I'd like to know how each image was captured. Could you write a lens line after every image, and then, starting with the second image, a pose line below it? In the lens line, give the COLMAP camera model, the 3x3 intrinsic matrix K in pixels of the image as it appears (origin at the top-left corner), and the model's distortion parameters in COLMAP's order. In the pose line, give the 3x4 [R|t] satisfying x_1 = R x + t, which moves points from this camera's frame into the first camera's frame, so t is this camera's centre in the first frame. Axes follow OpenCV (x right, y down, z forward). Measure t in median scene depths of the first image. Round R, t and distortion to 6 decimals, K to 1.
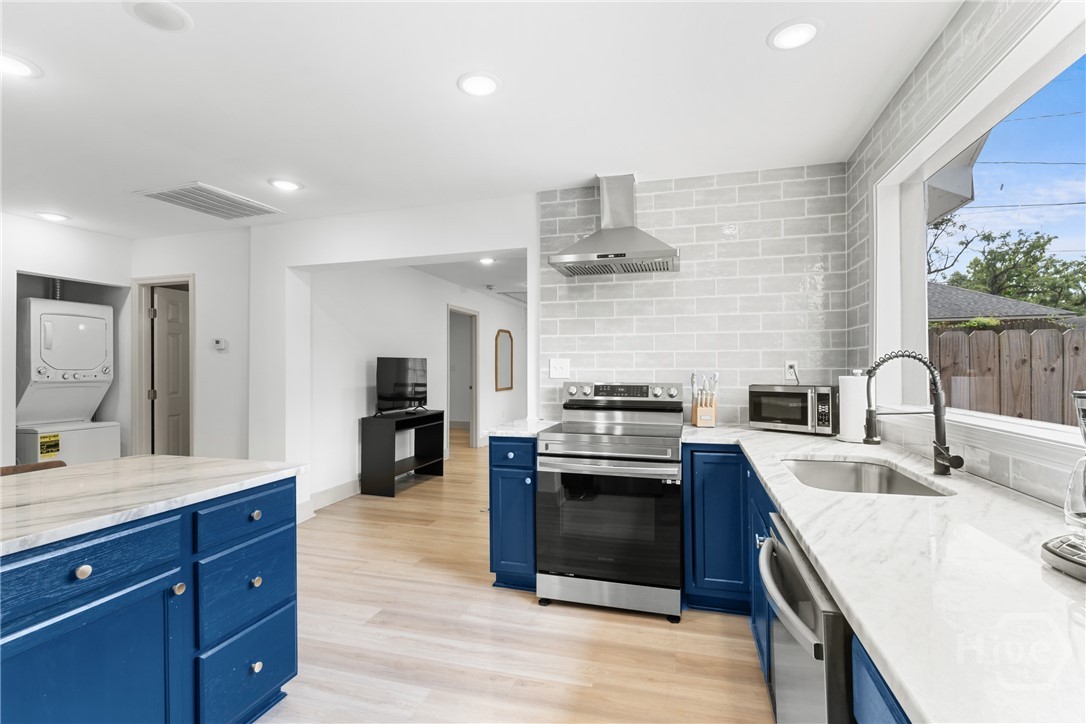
lens RADIAL K [[501.5, 0, 546.6], [0, 501.5, 366.7], [0, 0, 1]] dist [-0.000036, -0.000001]
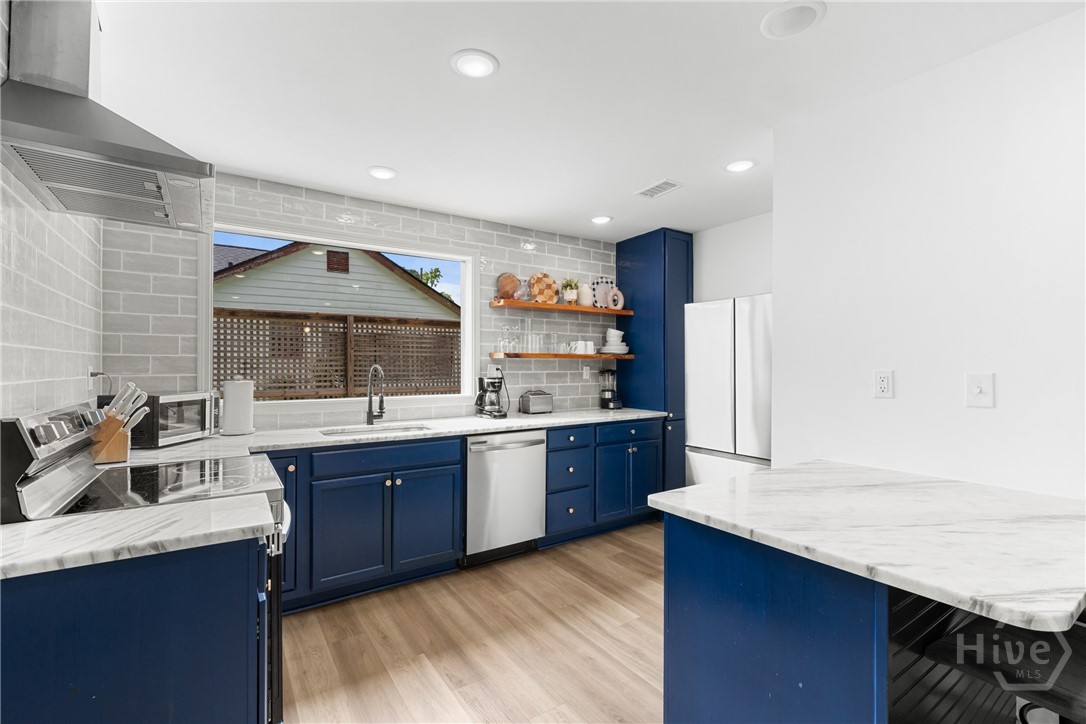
lens RADIAL K [[476.8, 0, 542.5], [0, 476.8, 362.7], [0, 0, 1]] dist [-0.000338, 0.000017]
pose [[-0.773381, 0.007200, 0.633901, -0.803334], [-0.001743, 0.999908, -0.013483, -0.015212], [-0.633939, -0.011532, -0.773297, 1.643163]]
